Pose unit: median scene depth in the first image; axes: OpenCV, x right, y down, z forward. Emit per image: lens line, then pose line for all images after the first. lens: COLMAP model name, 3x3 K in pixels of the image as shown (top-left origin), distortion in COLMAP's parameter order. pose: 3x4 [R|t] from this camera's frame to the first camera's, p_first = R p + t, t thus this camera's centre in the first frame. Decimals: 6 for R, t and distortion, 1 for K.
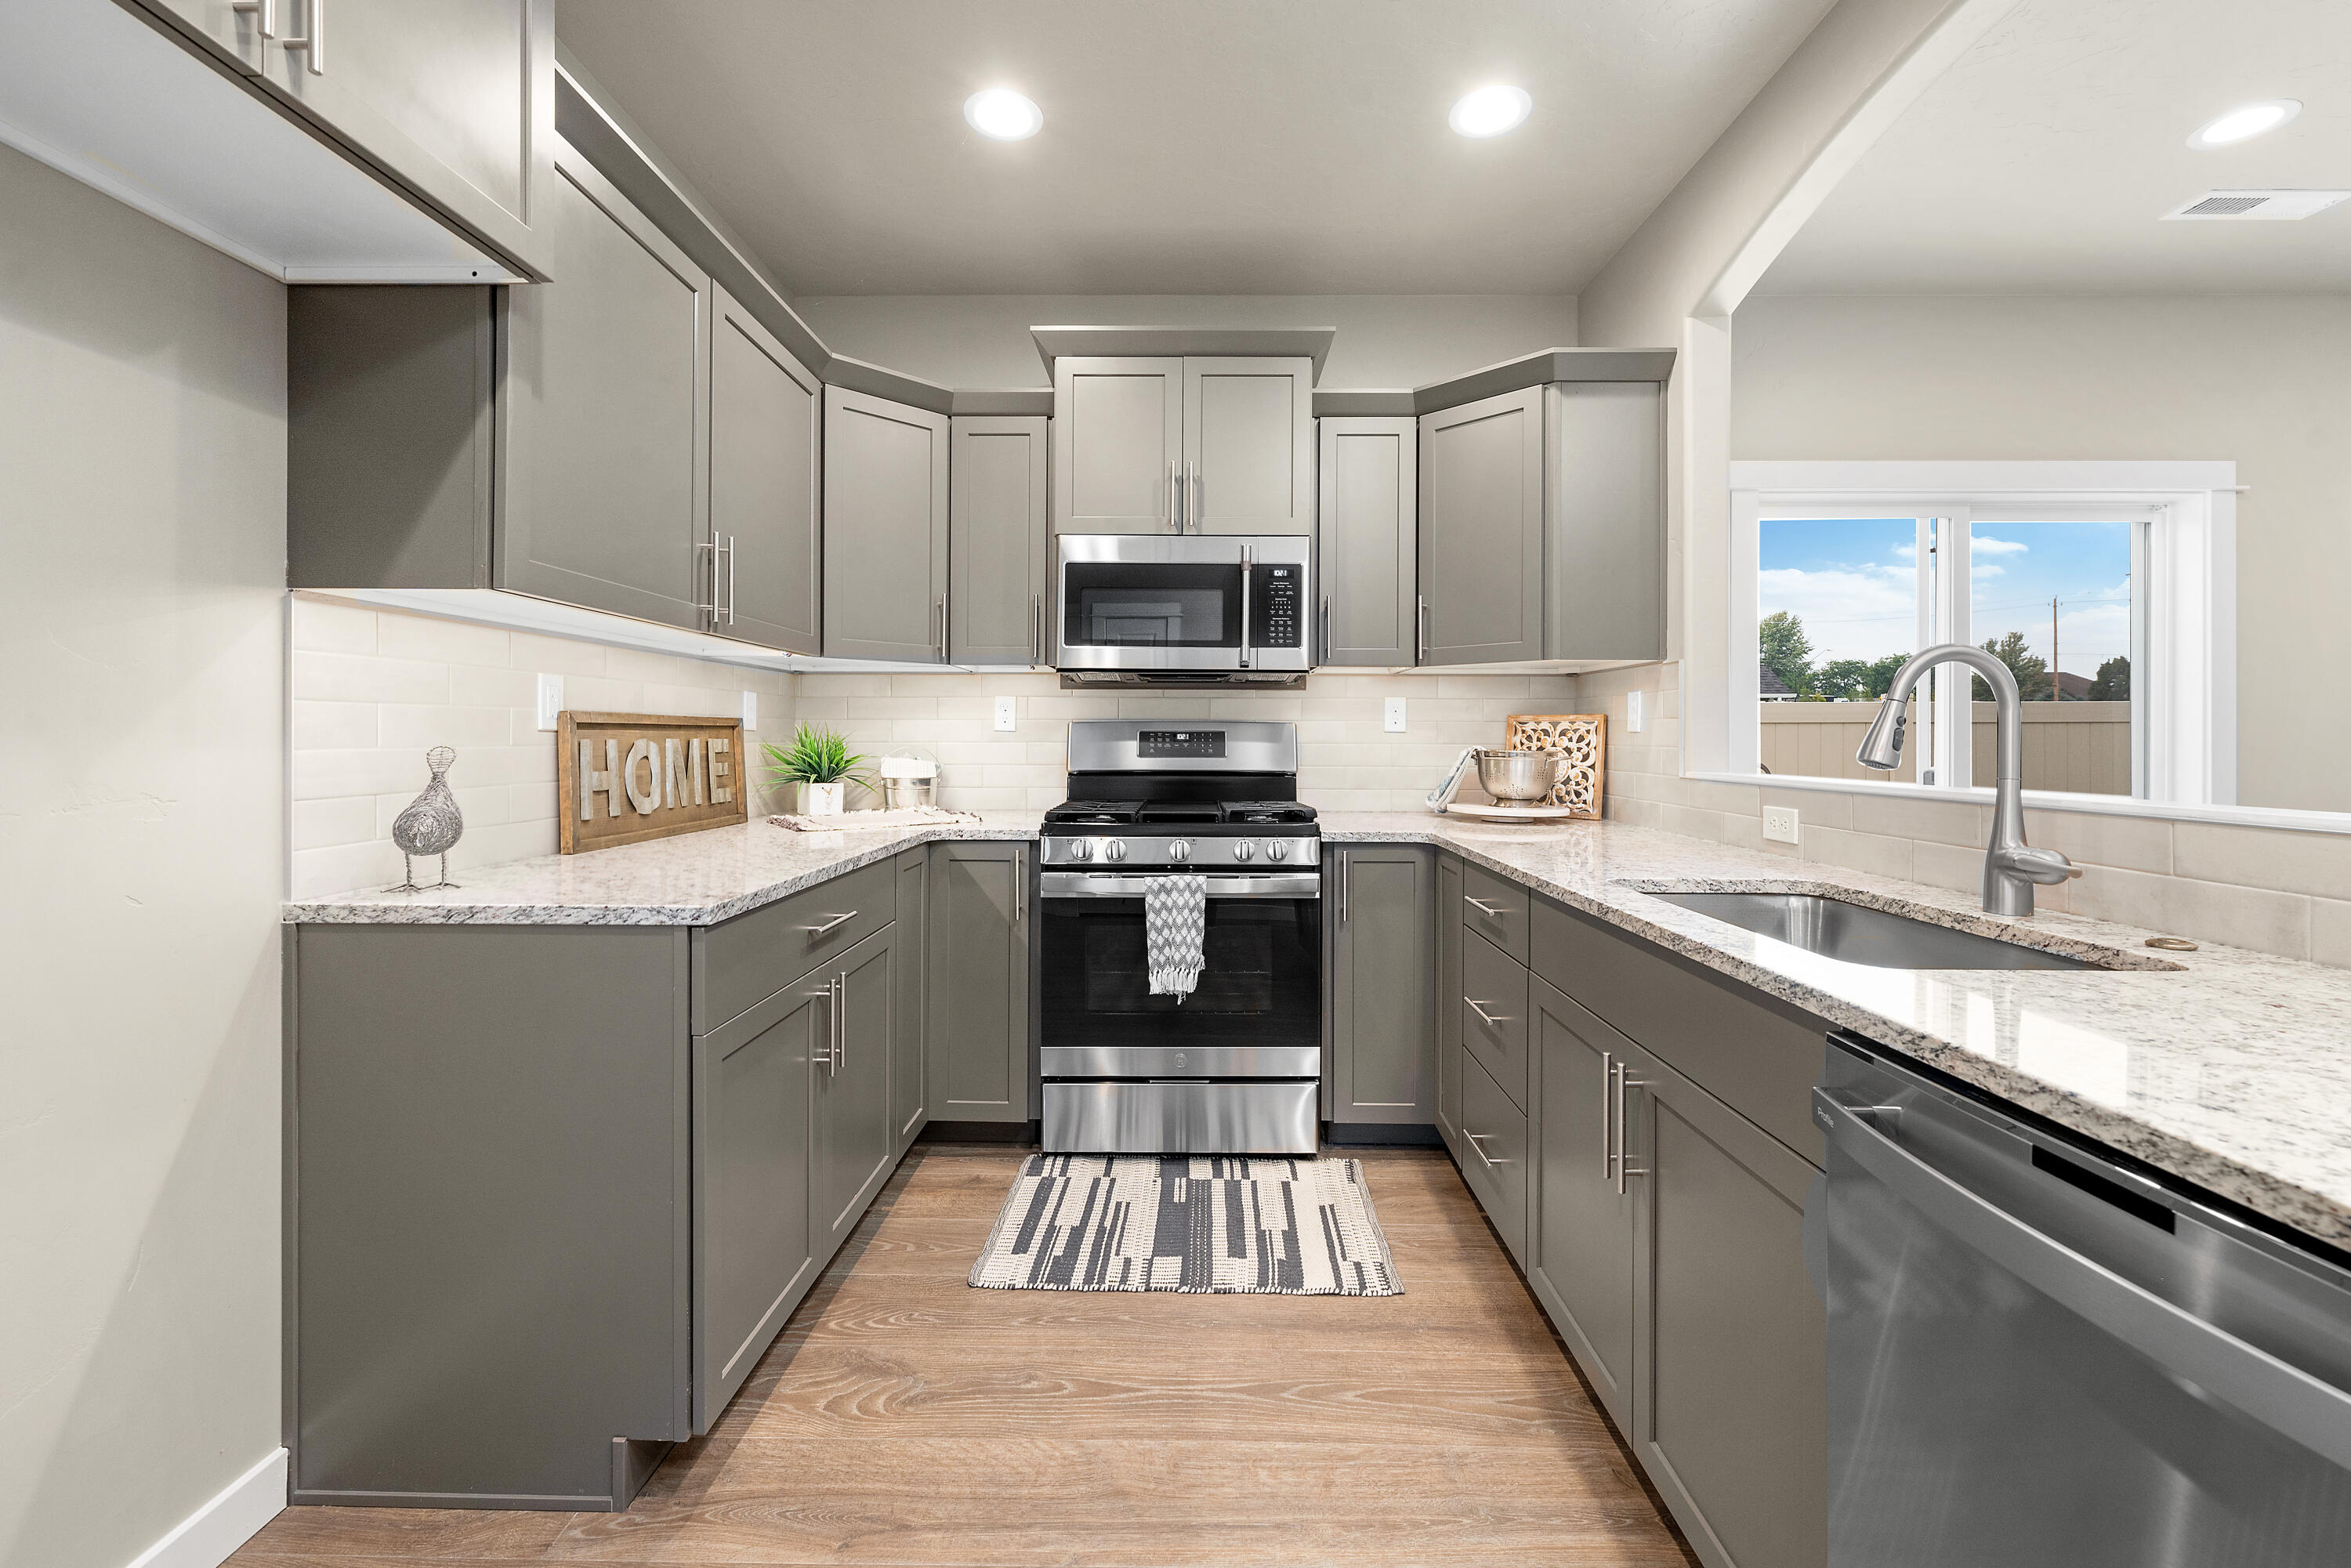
lens RADIAL K [[974.4, 0, 1173.9], [0, 974.4, 739.2], [0, 0, 1]] dist [0.000401, 0.000007]
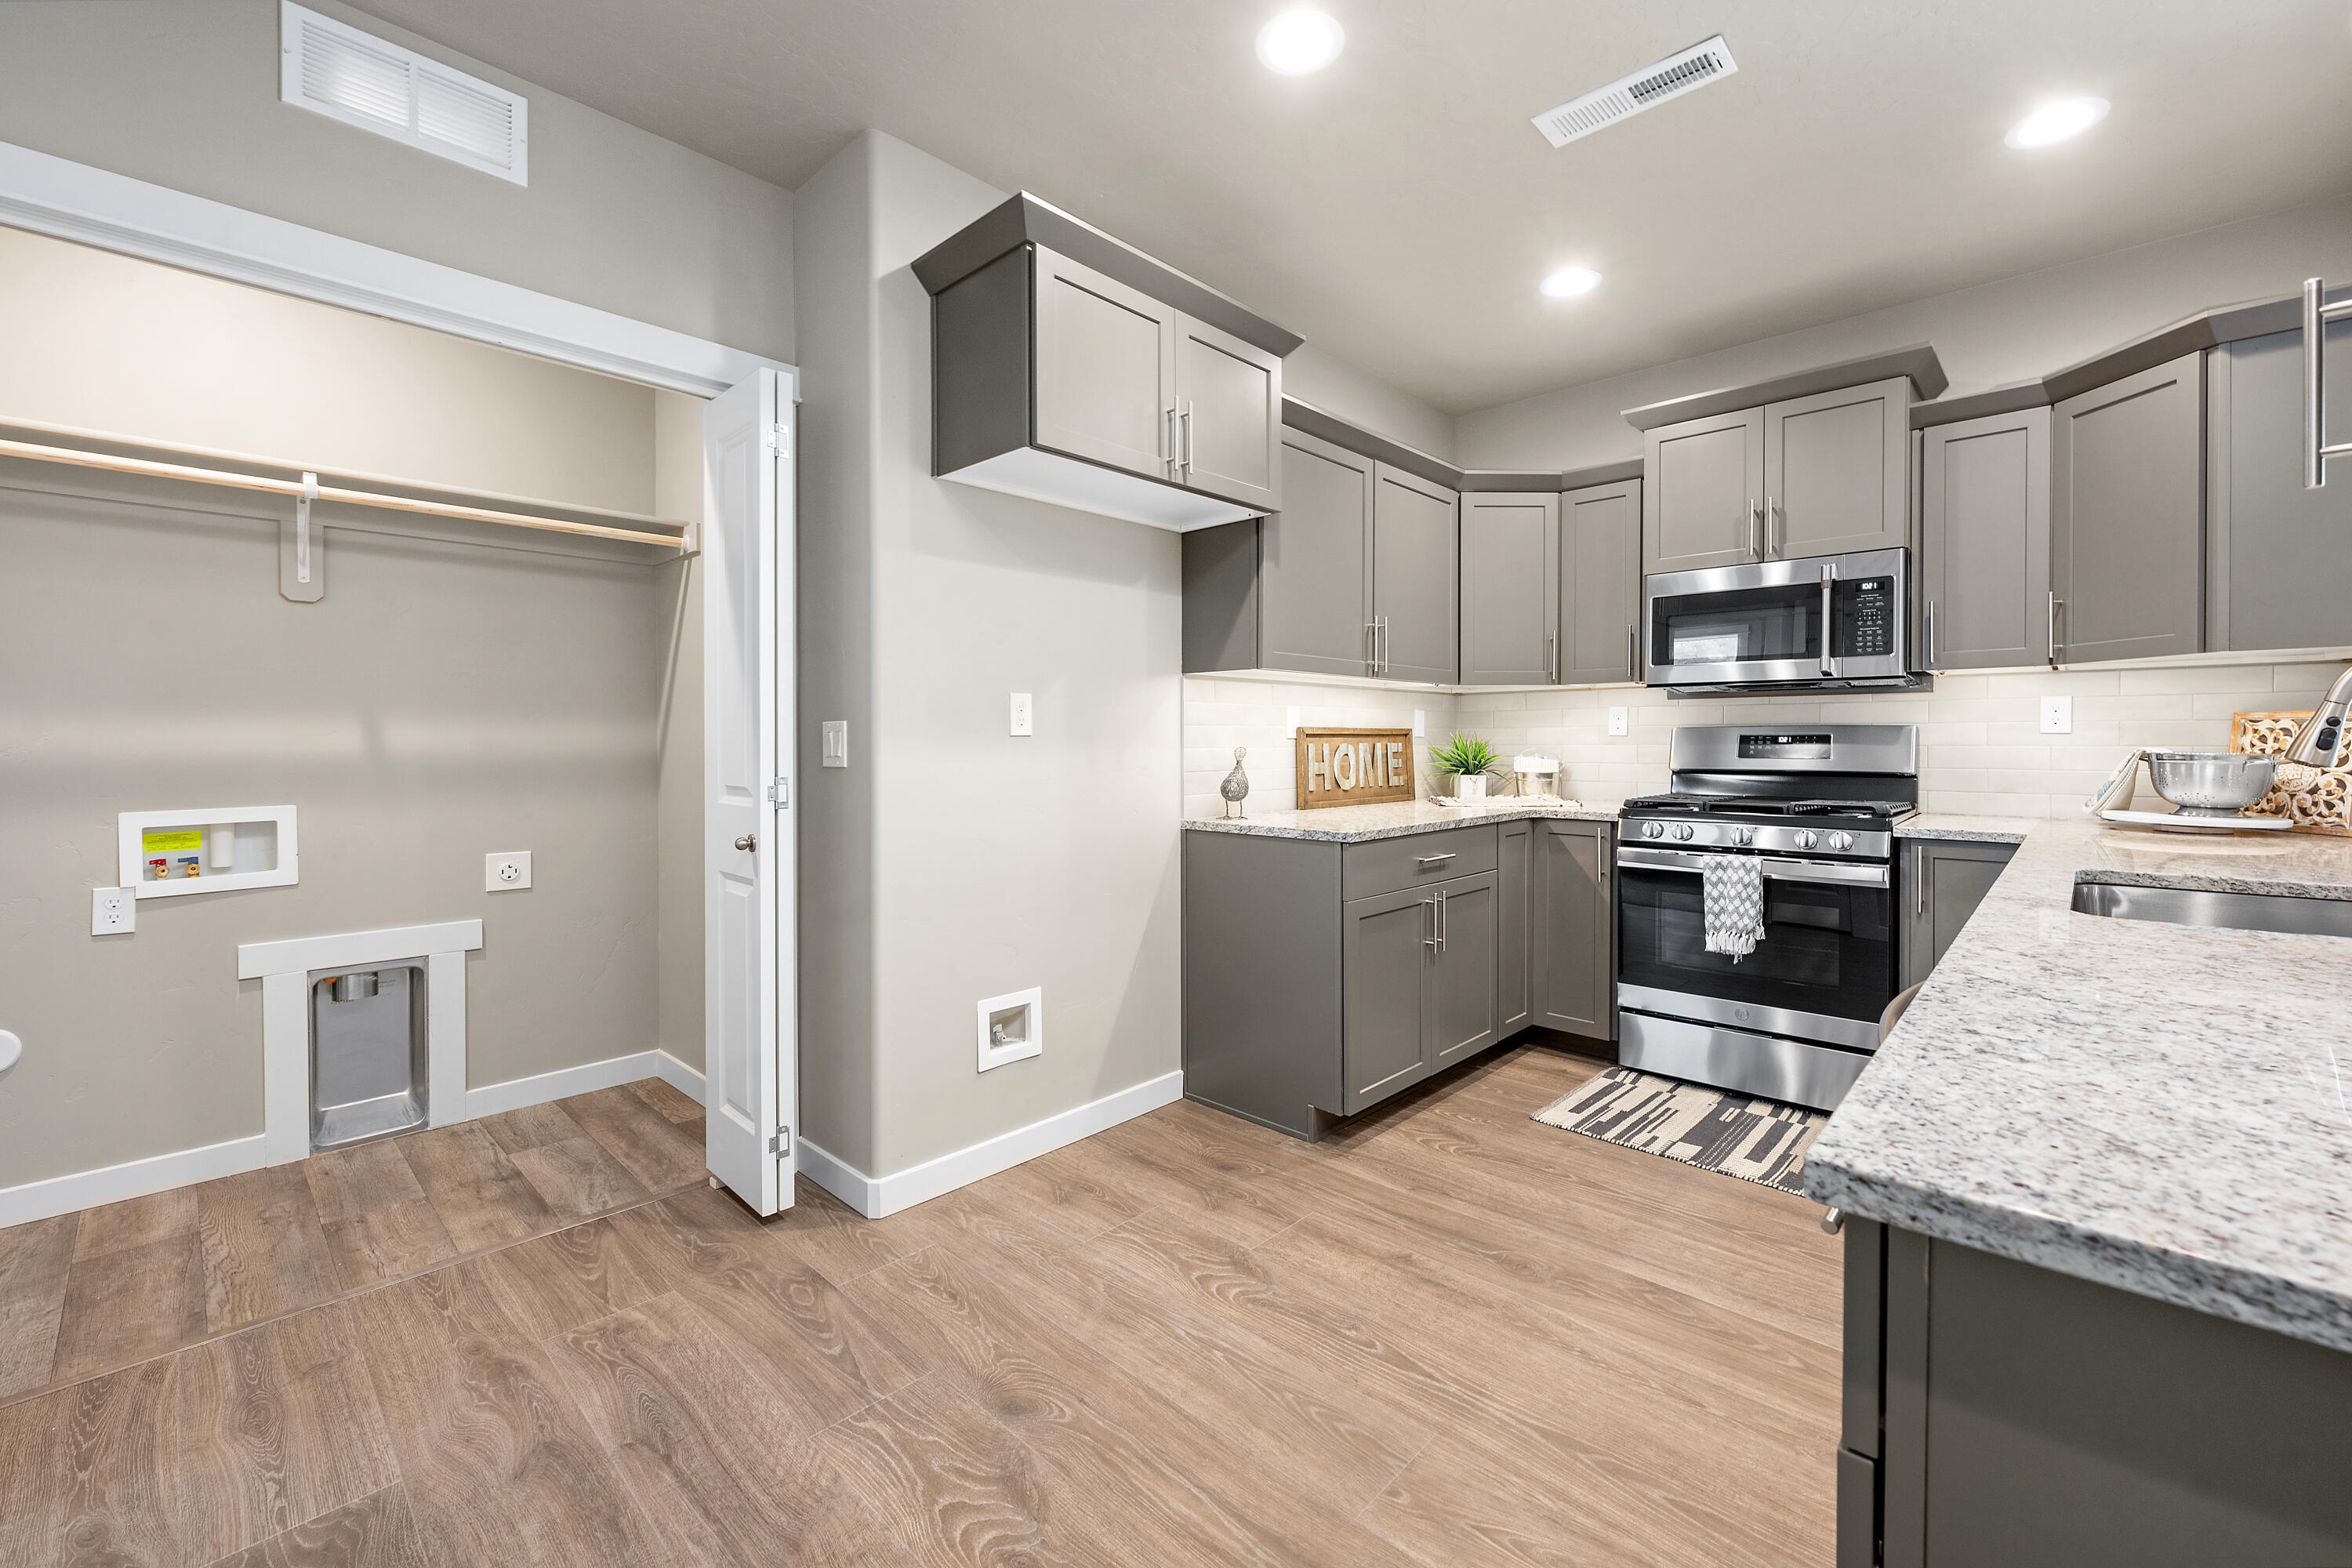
lens RADIAL K [[951.4, 0, 1167.6], [0, 951.4, 749.3], [0, 0, 1]] dist [0.001384, 0.000165]
pose [[0.732699, 0.000849, -0.680552, 0.287268], [0.003049, 0.999985, 0.004531, 0.001682], [0.680546, -0.005395, 0.732685, -0.324442]]
